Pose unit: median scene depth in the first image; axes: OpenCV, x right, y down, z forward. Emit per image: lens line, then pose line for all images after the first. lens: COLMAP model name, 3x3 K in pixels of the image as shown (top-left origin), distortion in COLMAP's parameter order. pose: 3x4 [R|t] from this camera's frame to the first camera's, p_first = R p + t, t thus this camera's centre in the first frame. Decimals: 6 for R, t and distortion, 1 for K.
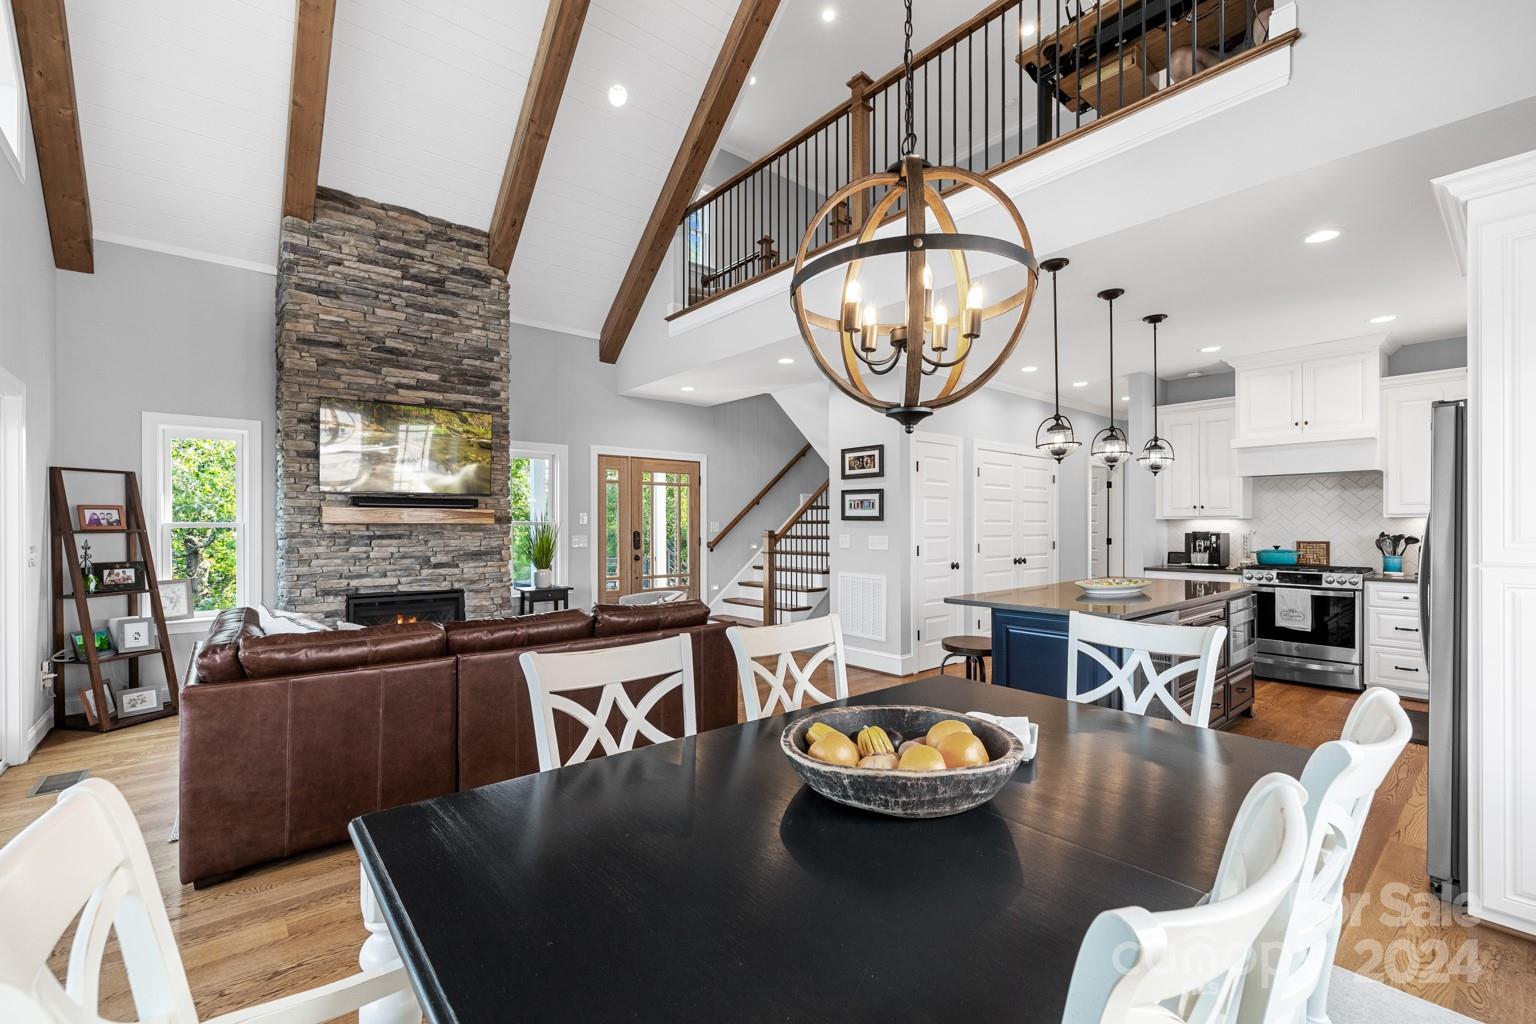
lens RADIAL K [[648.0, 0, 763.9], [0, 648.0, 522.9], [0, 0, 1]] dist [-0.001124, -0.000248]
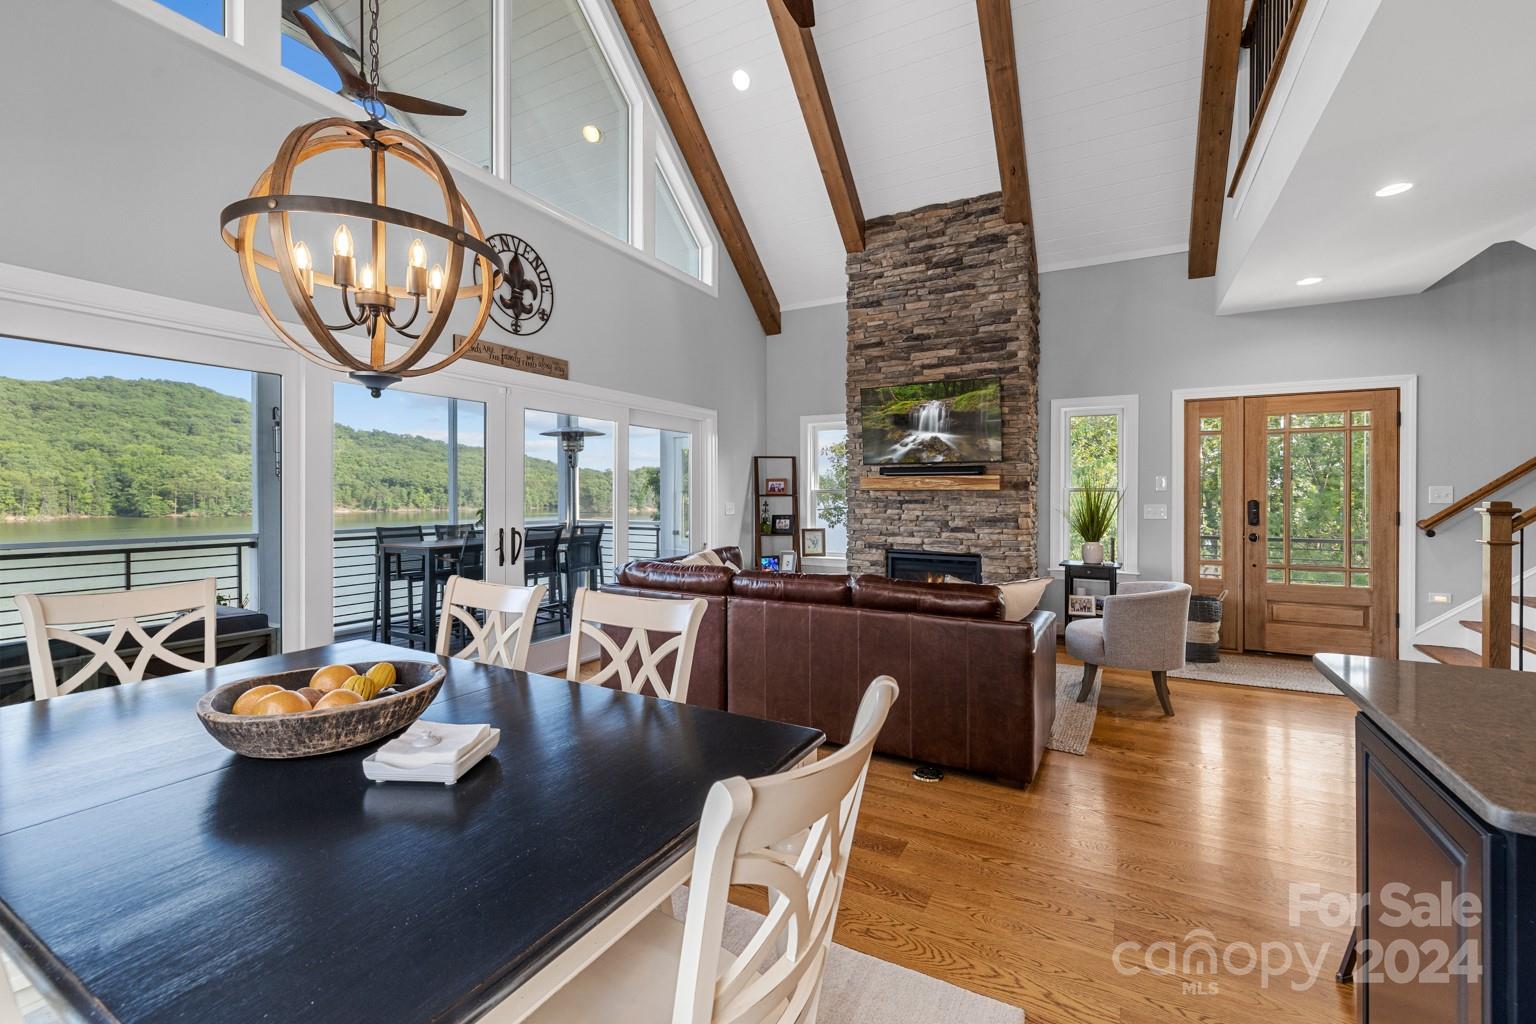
lens RADIAL K [[648.0, 0, 765.1], [0, 648.0, 495.5], [0, 0, 1]] dist [-0.001124, -0.000248]
pose [[0.358218, 0.005257, -0.933623, 0.355126], [0.001737, 0.999979, 0.006297, 0.002819], [0.933636, -0.003877, 0.358201, 0.313809]]
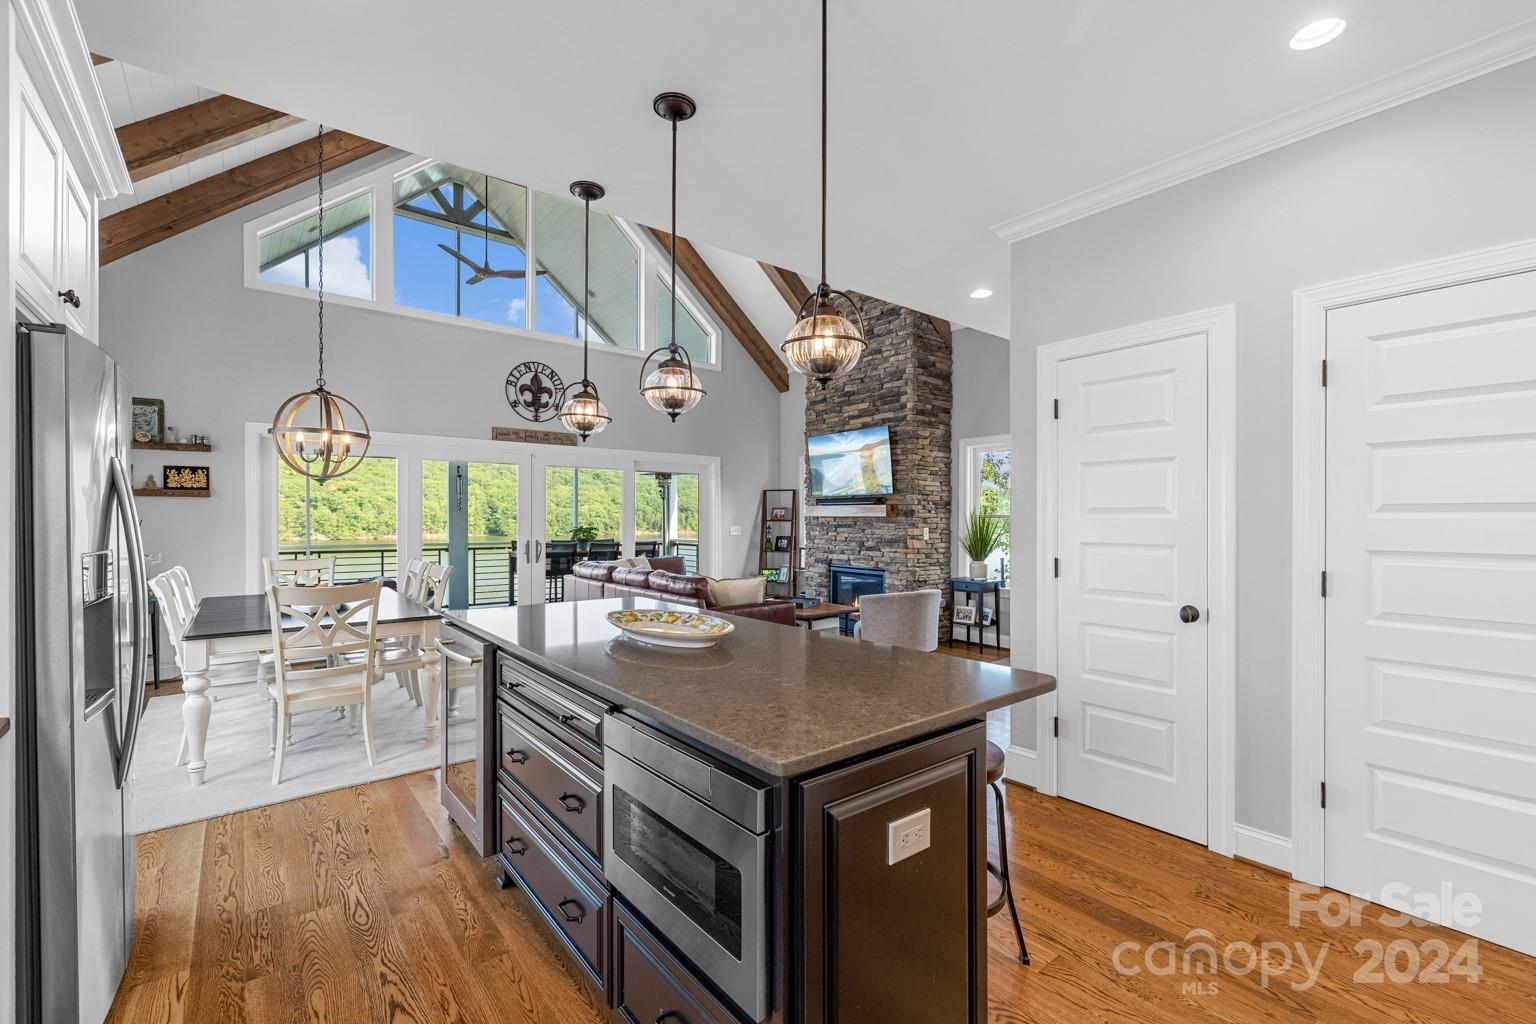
lens RADIAL K [[648.0, 0, 762.5], [0, 648.0, 520.0], [0, 0, 1]] dist [-0.001124, -0.000248]
pose [[-0.021320, 0.005756, -0.999756, 0.772075], [0.001942, 0.999982, 0.005715, 0.000136], [0.999771, -0.001820, -0.021331, 0.772453]]
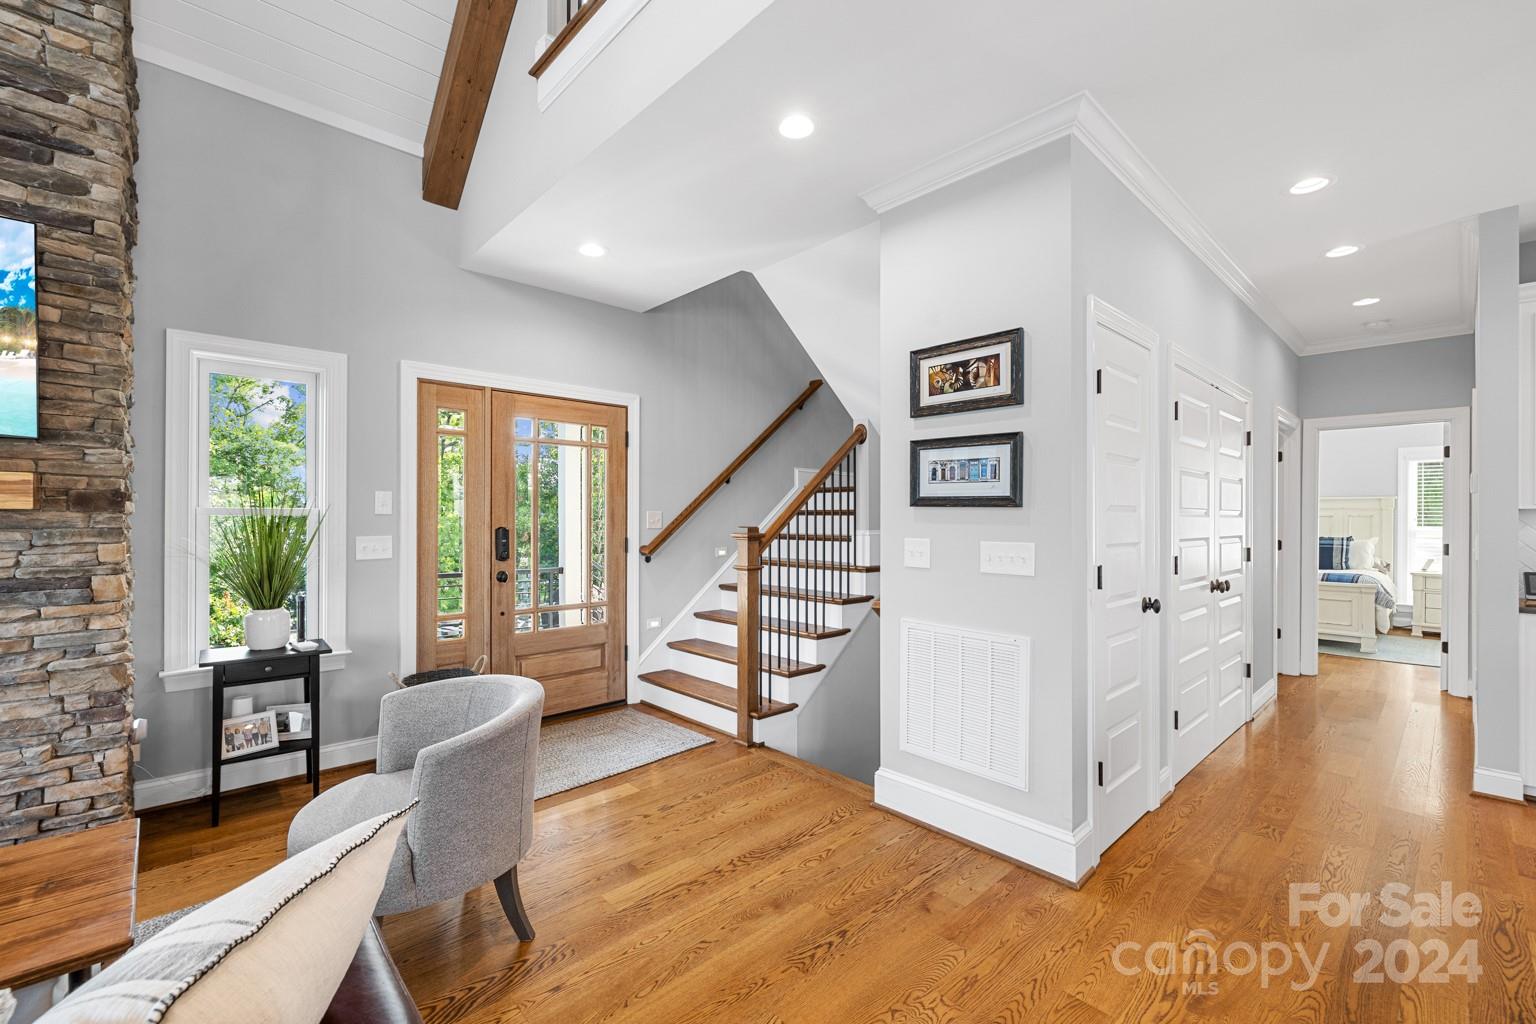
lens RADIAL K [[648.0, 0, 763.0], [0, 648.0, 517.0], [0, 0, 1]] dist [-0.001124, -0.000248]
pose [[0.999020, 0.003622, 0.044106, -0.005208], [-0.003705, 0.999992, 0.001783, 0.003040], [-0.044099, -0.001944, 0.999025, 0.584921]]
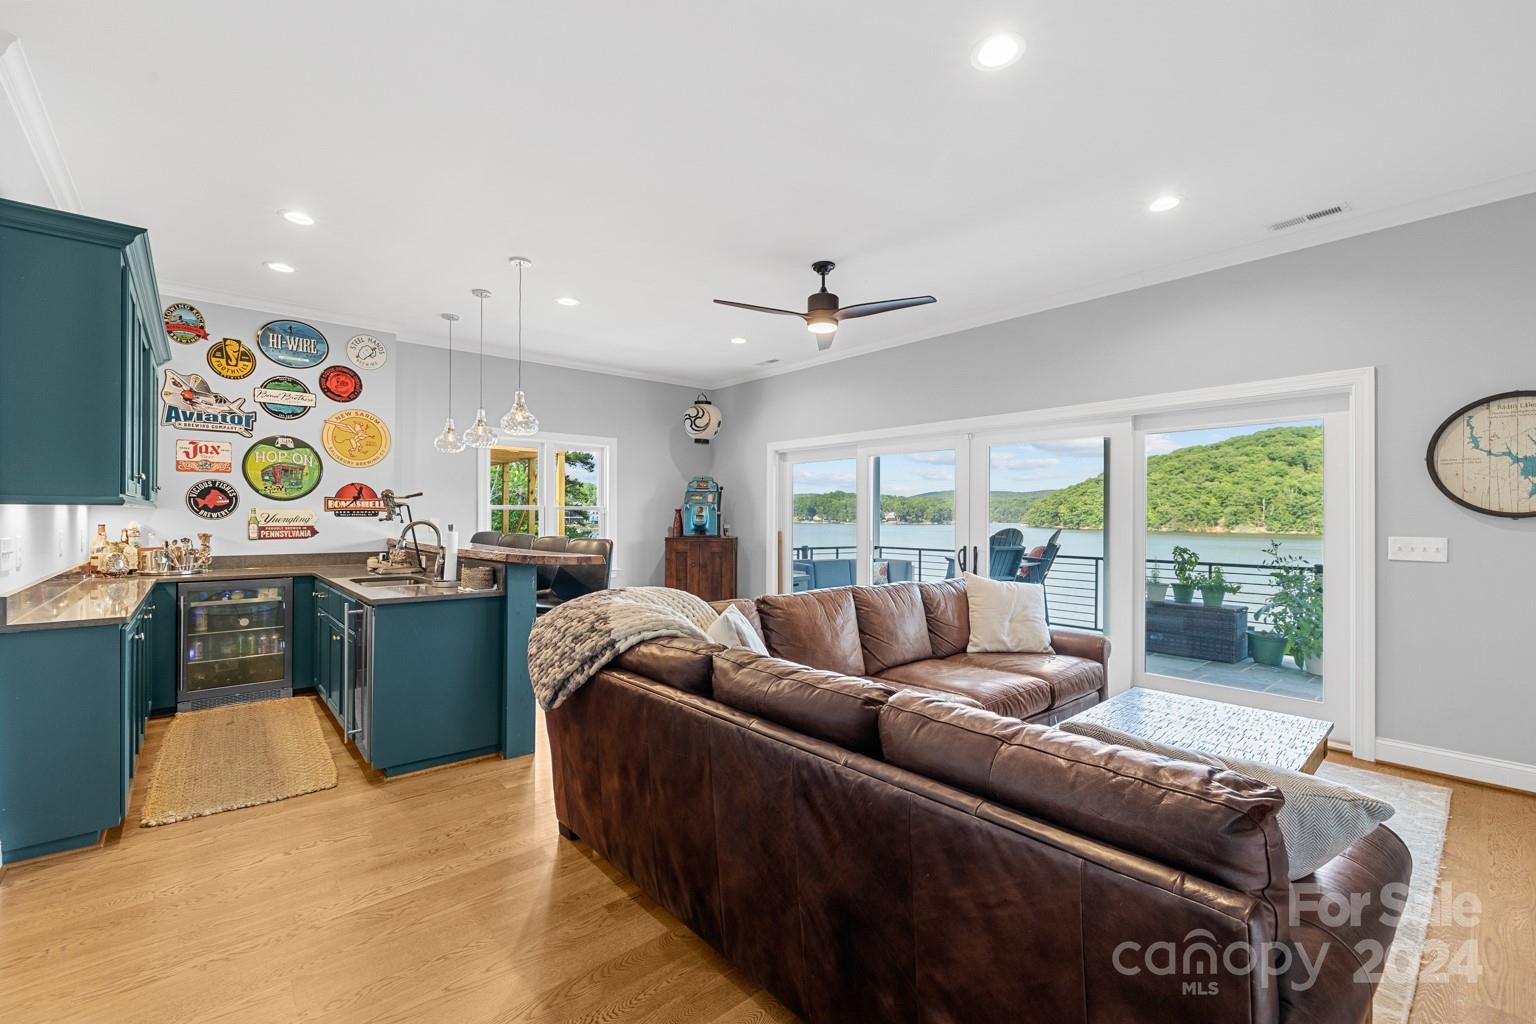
lens RADIAL K [[648.0, 0, 770.2], [0, 648.0, 513.6], [0, 0, 1]] dist [-0.001124, -0.000248]
pose [[-0.999669, 0.006812, -0.024827, -0.142418], [0.006925, 0.999966, -0.004489, 0.000088], [0.024796, -0.004660, -0.999682, 1.240536]]
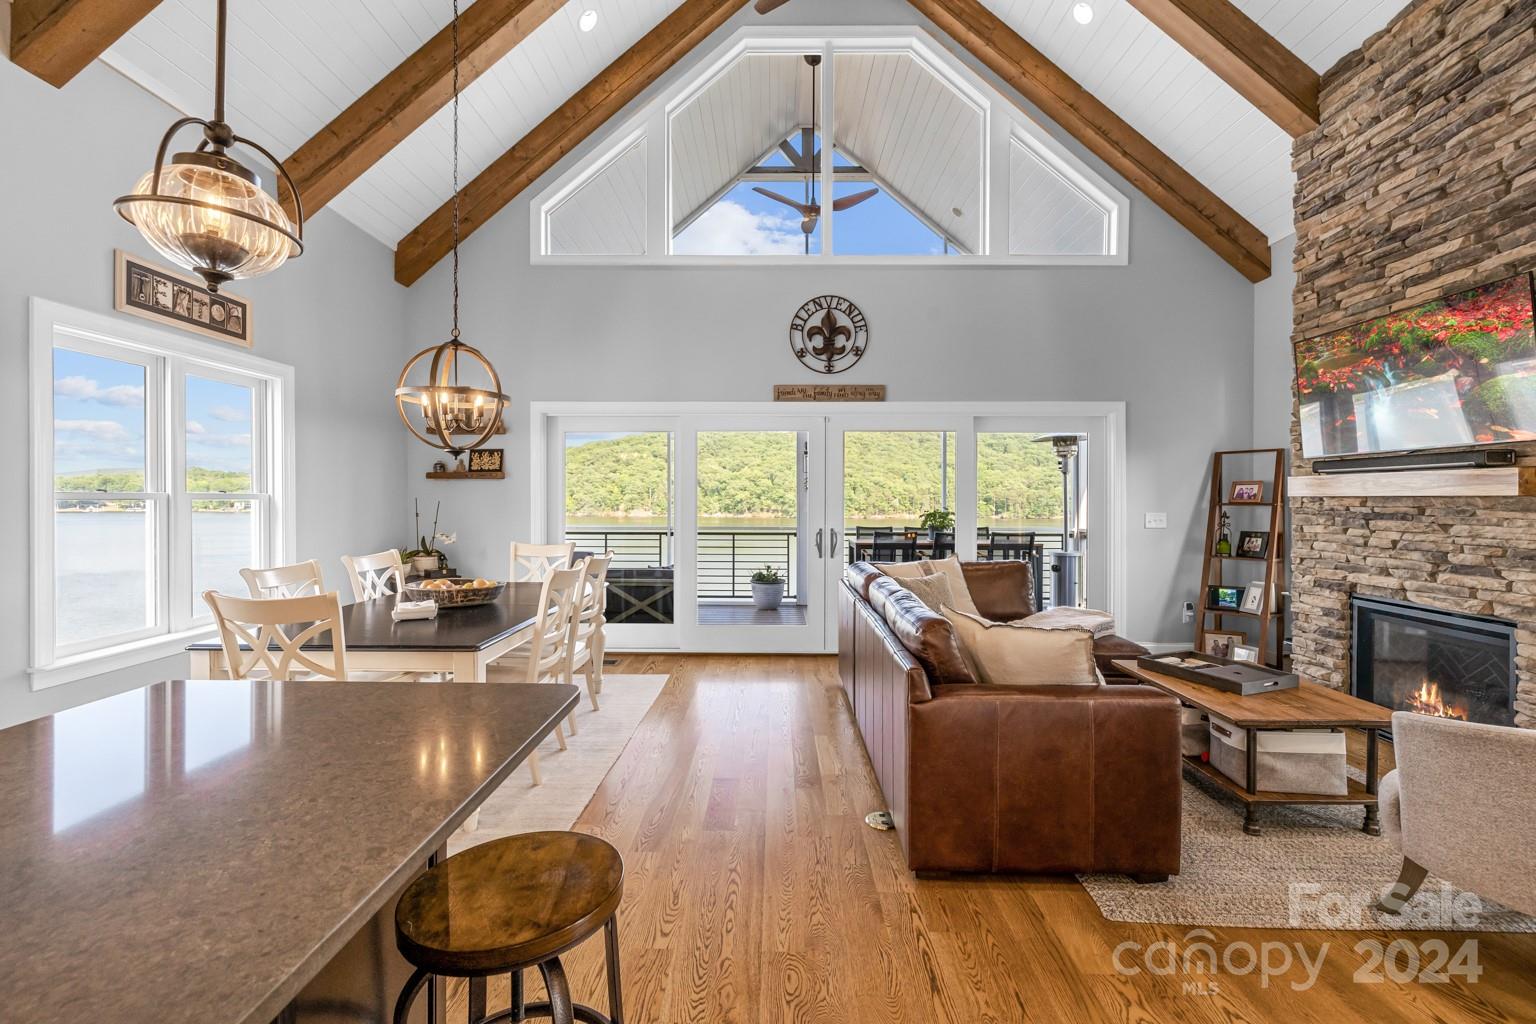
lens RADIAL K [[648.0, 0, 765.4], [0, 648.0, 501.9], [0, 0, 1]] dist [-0.001124, -0.000248]
pose [[-0.655452, 0.004524, -0.755223, 0.318763], [0.002667, 0.999990, 0.003677, 0.002267], [0.755232, 0.000396, -0.655457, 0.864020]]
